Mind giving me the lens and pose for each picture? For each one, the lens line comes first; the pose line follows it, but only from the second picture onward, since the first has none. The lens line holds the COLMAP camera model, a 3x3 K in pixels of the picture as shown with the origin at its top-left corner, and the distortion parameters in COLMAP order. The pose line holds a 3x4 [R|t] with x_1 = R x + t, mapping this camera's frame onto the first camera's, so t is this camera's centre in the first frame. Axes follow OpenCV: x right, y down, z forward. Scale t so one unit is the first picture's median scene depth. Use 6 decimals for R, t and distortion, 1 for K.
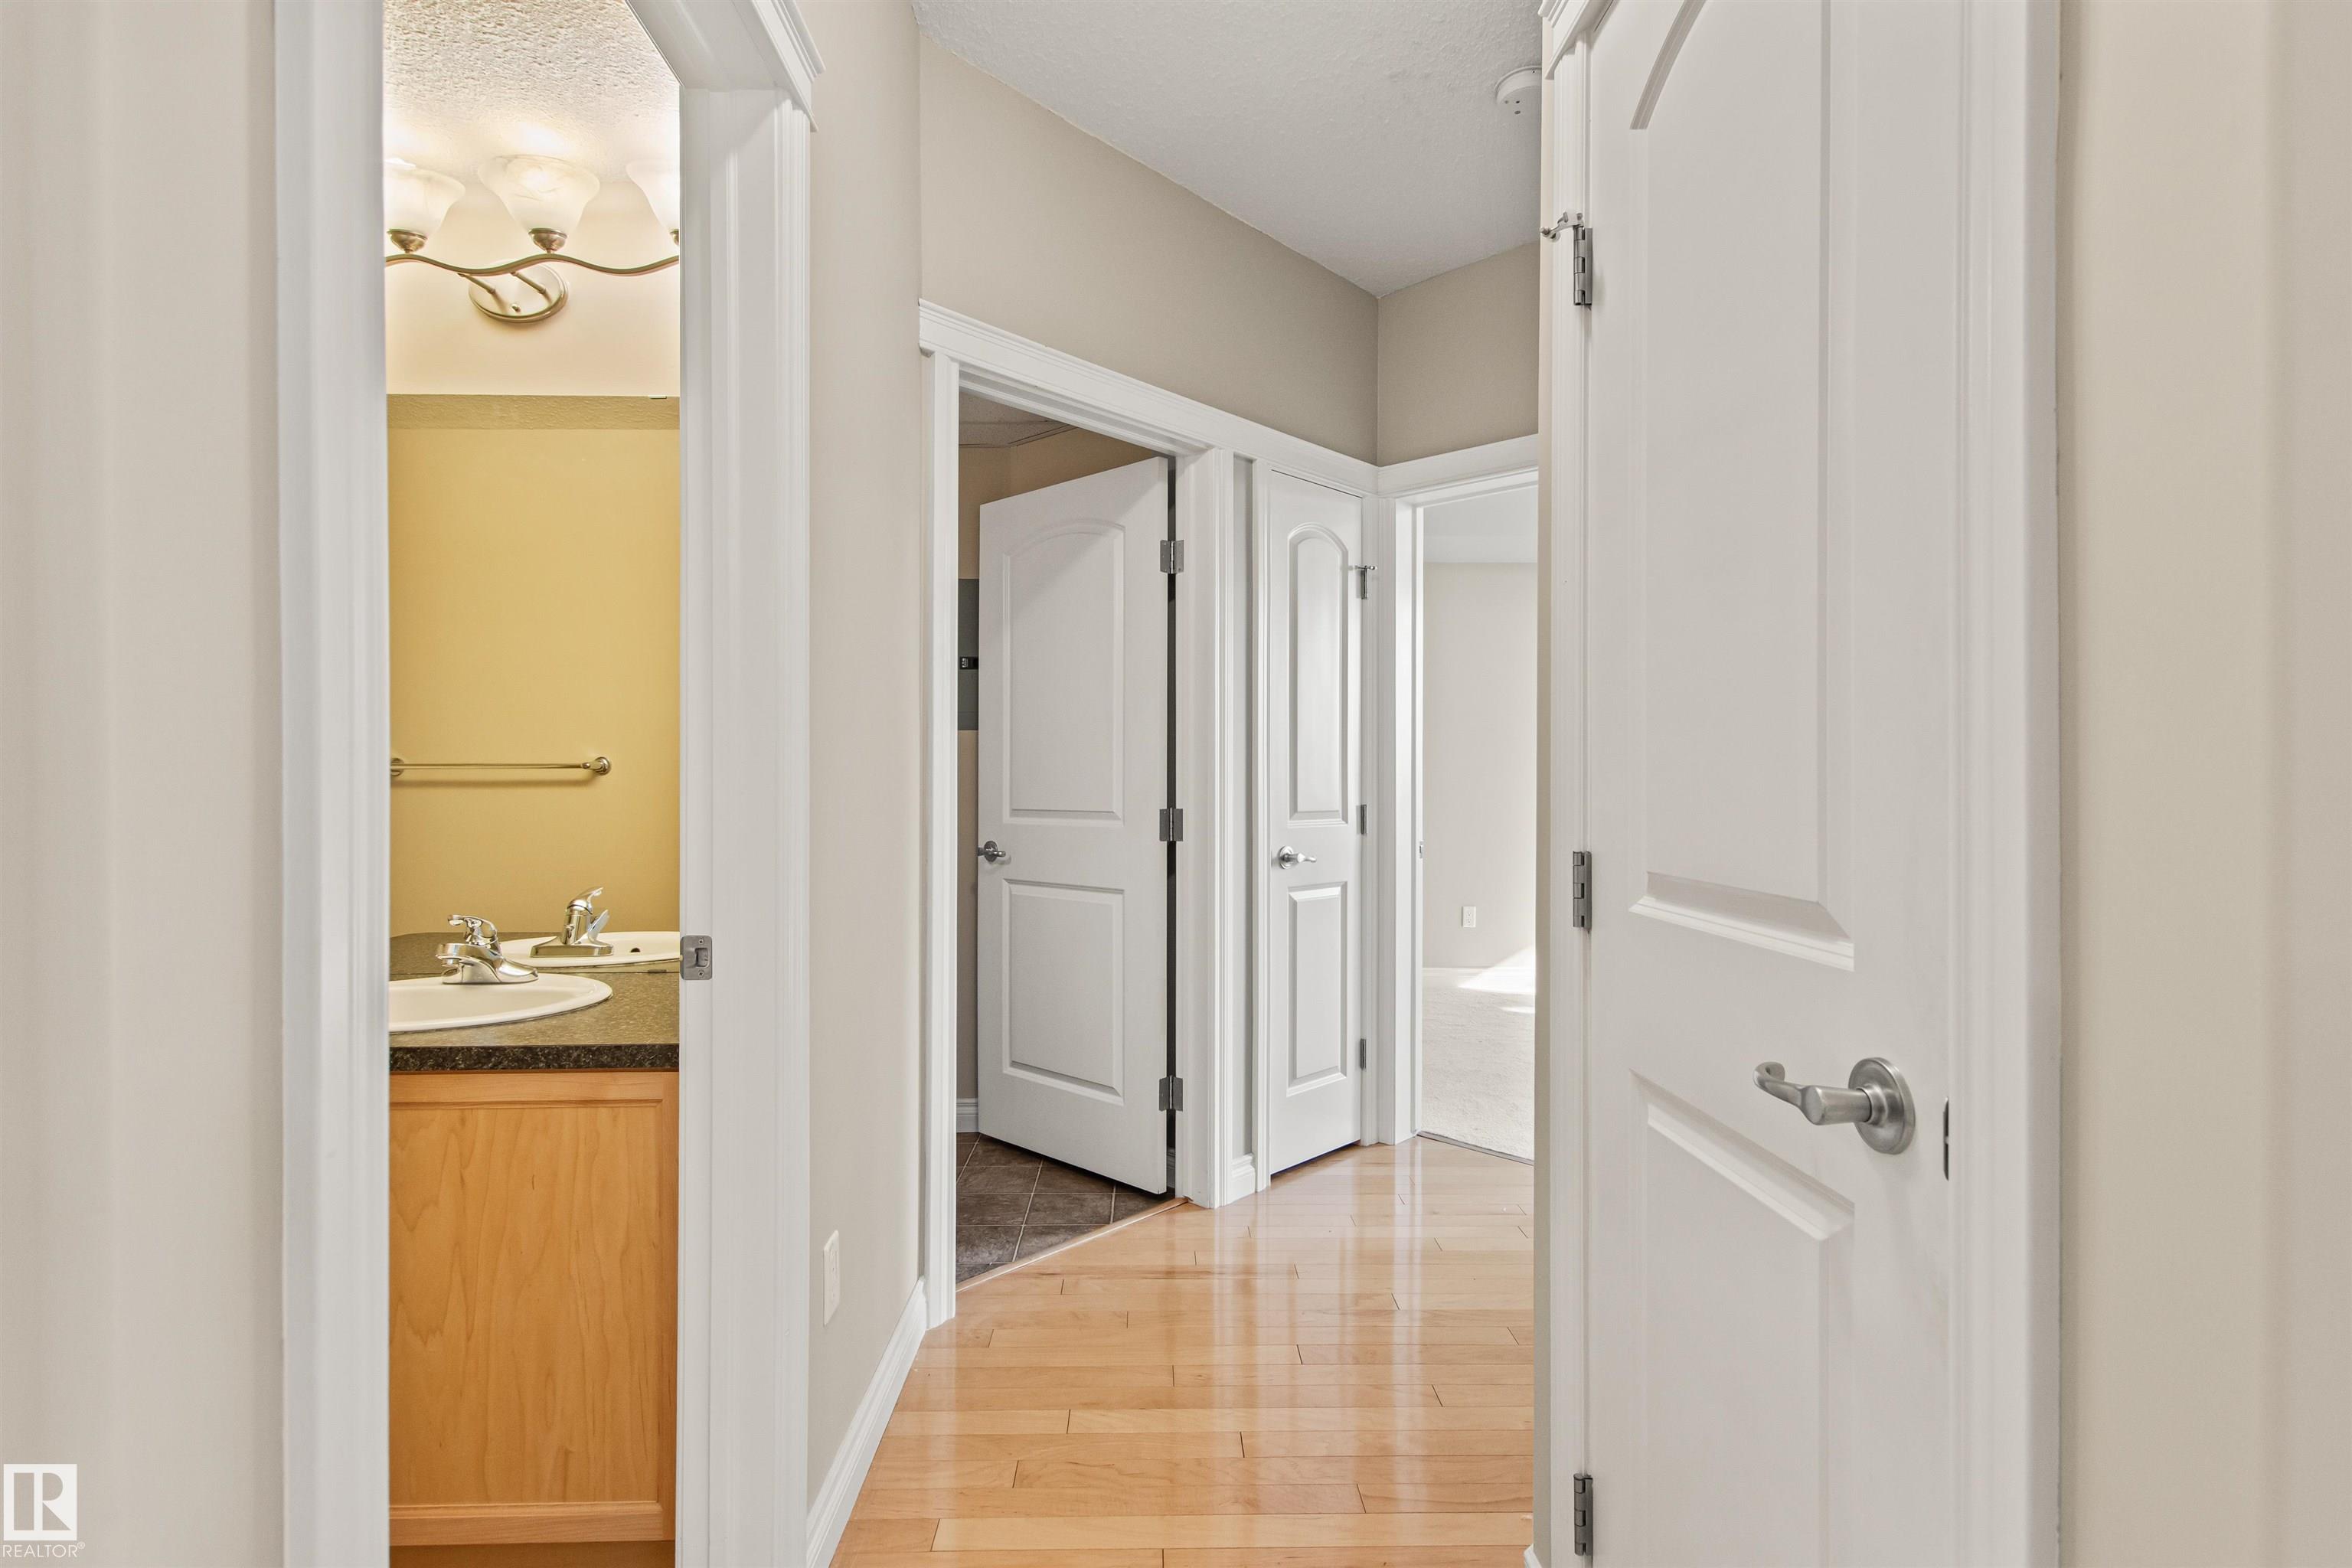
lens RADIAL K [[1101.4, 0, 1160.6], [0, 1101.4, 790.8], [0, 0, 1]] dist [0.015266, -0.000252]
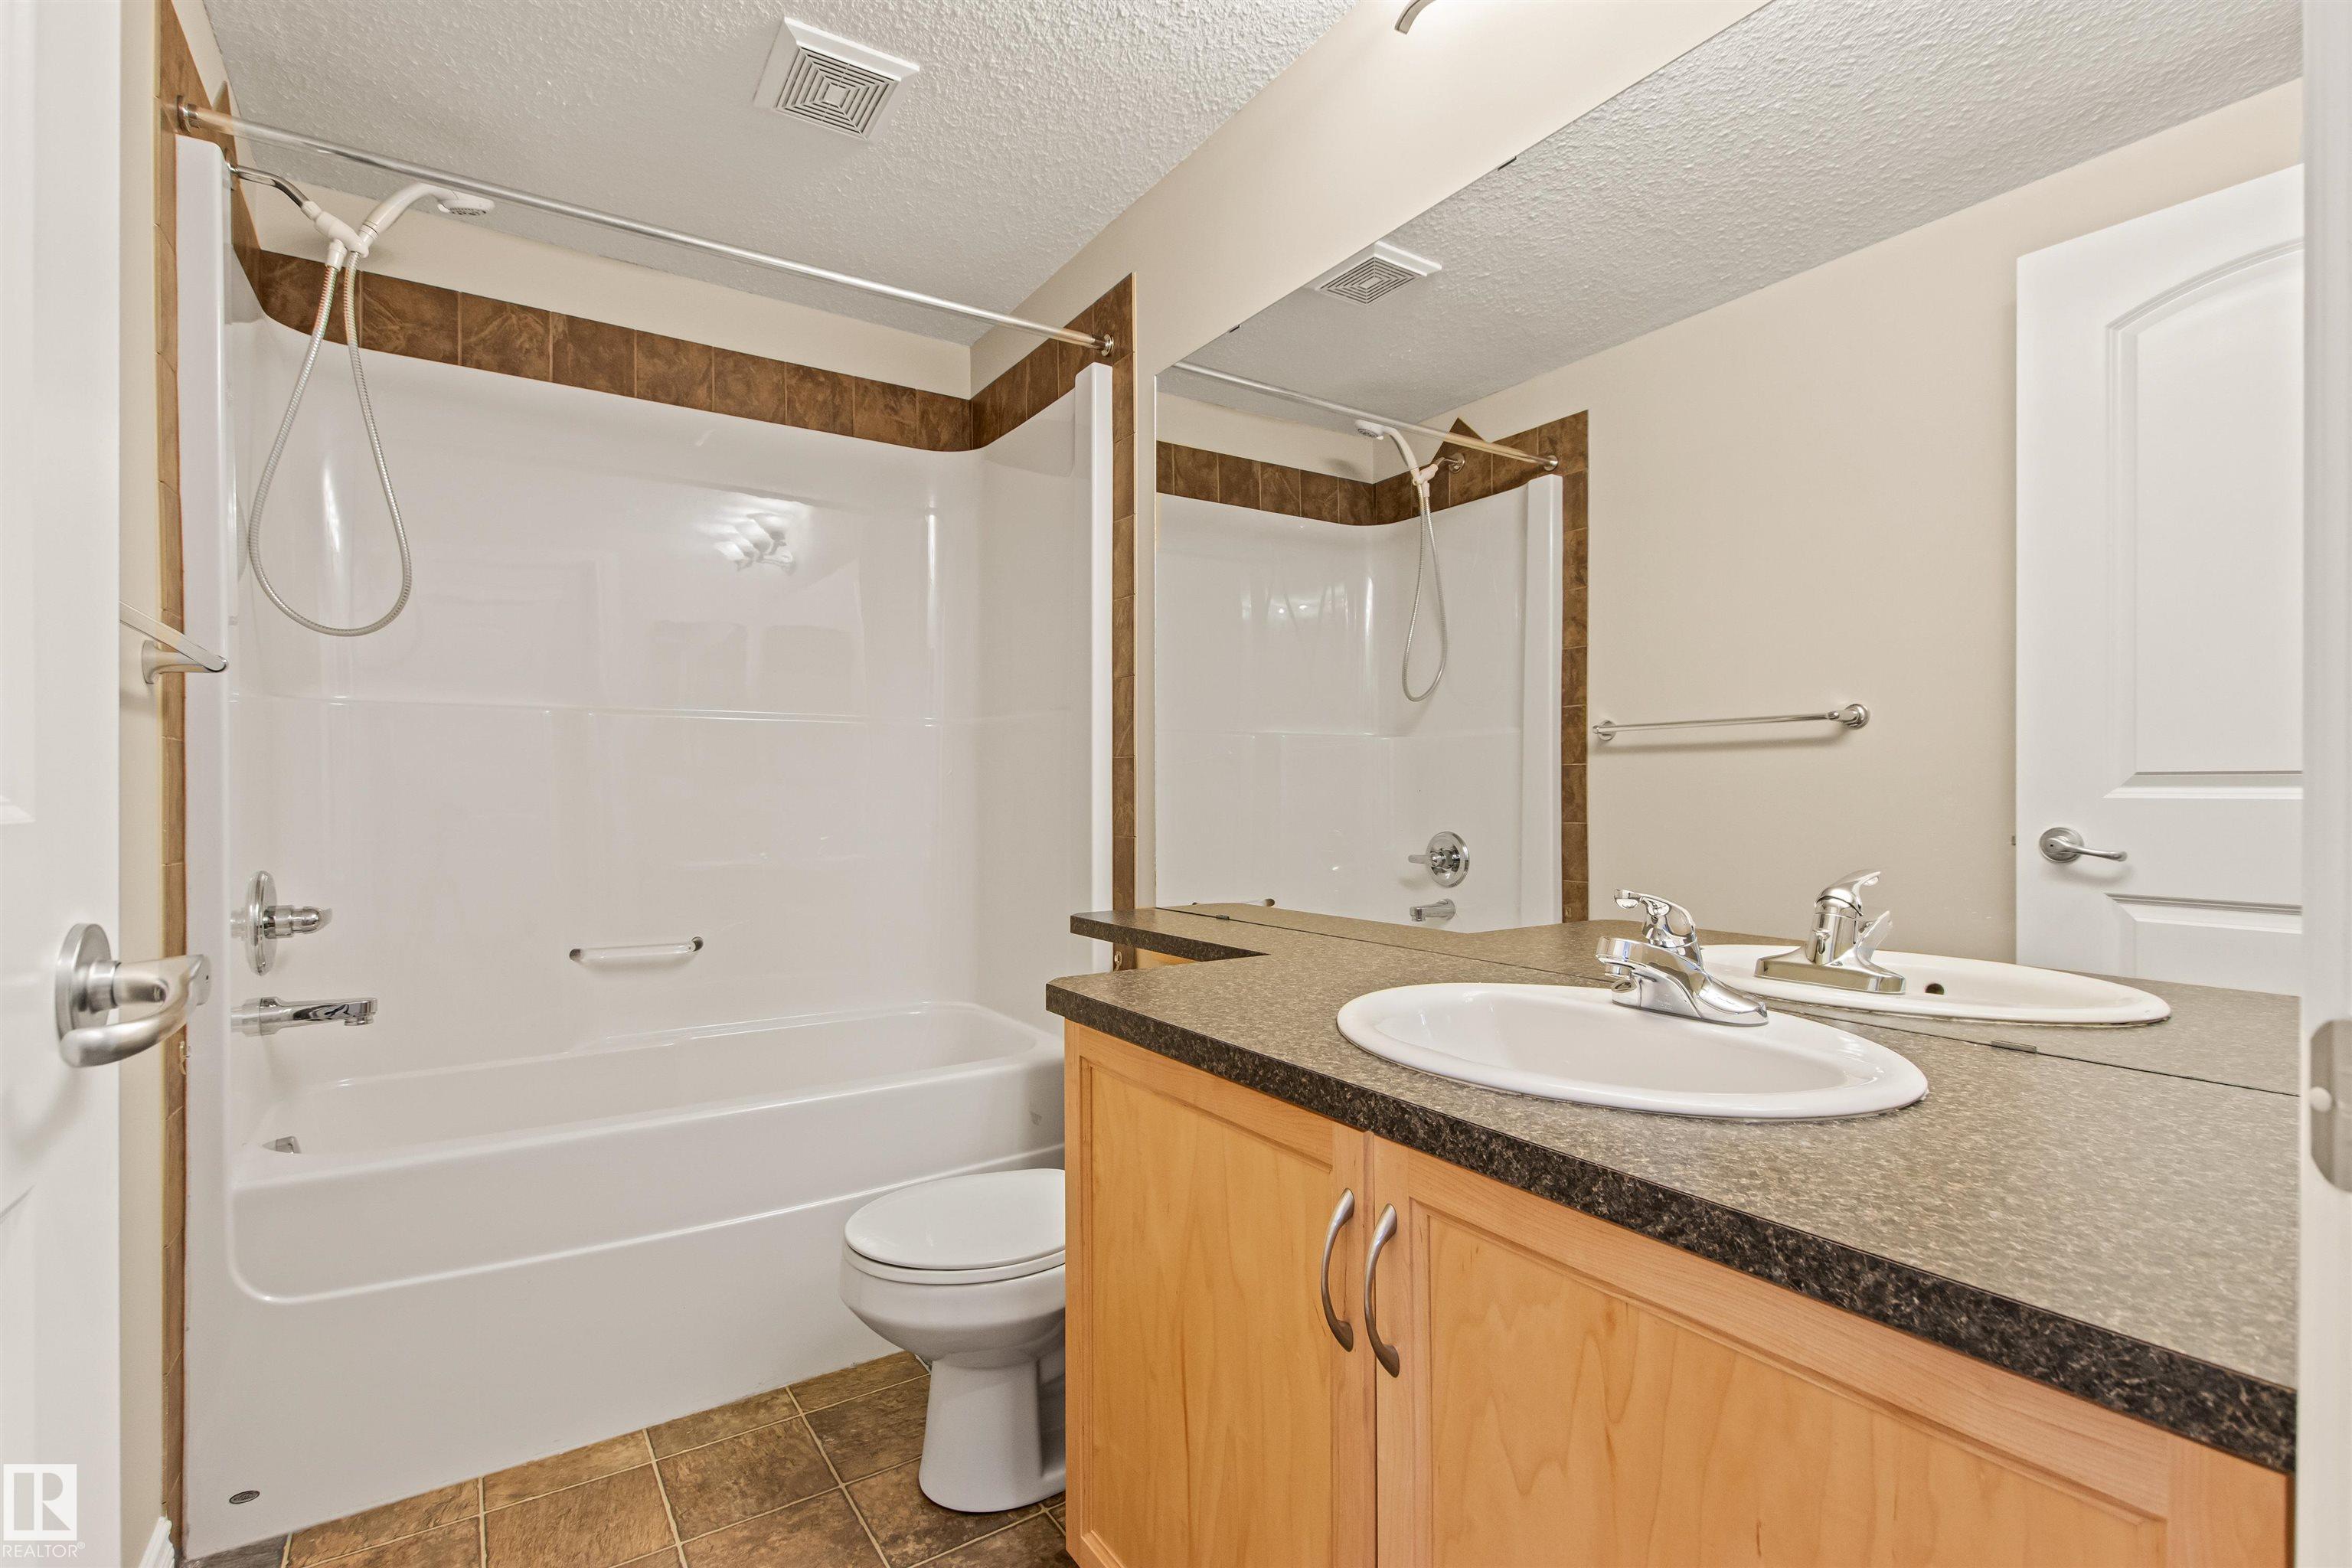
lens RADIAL K [[1101.4, 0, 1162.5], [0, 1101.4, 796.1], [0, 0, 1]] dist [0.015266, -0.000252]
pose [[0.530317, 0.005978, -0.847778, -0.264476], [-0.006620, 0.999974, 0.002911, 0.060282], [0.847774, 0.004068, 0.530343, 0.468070]]
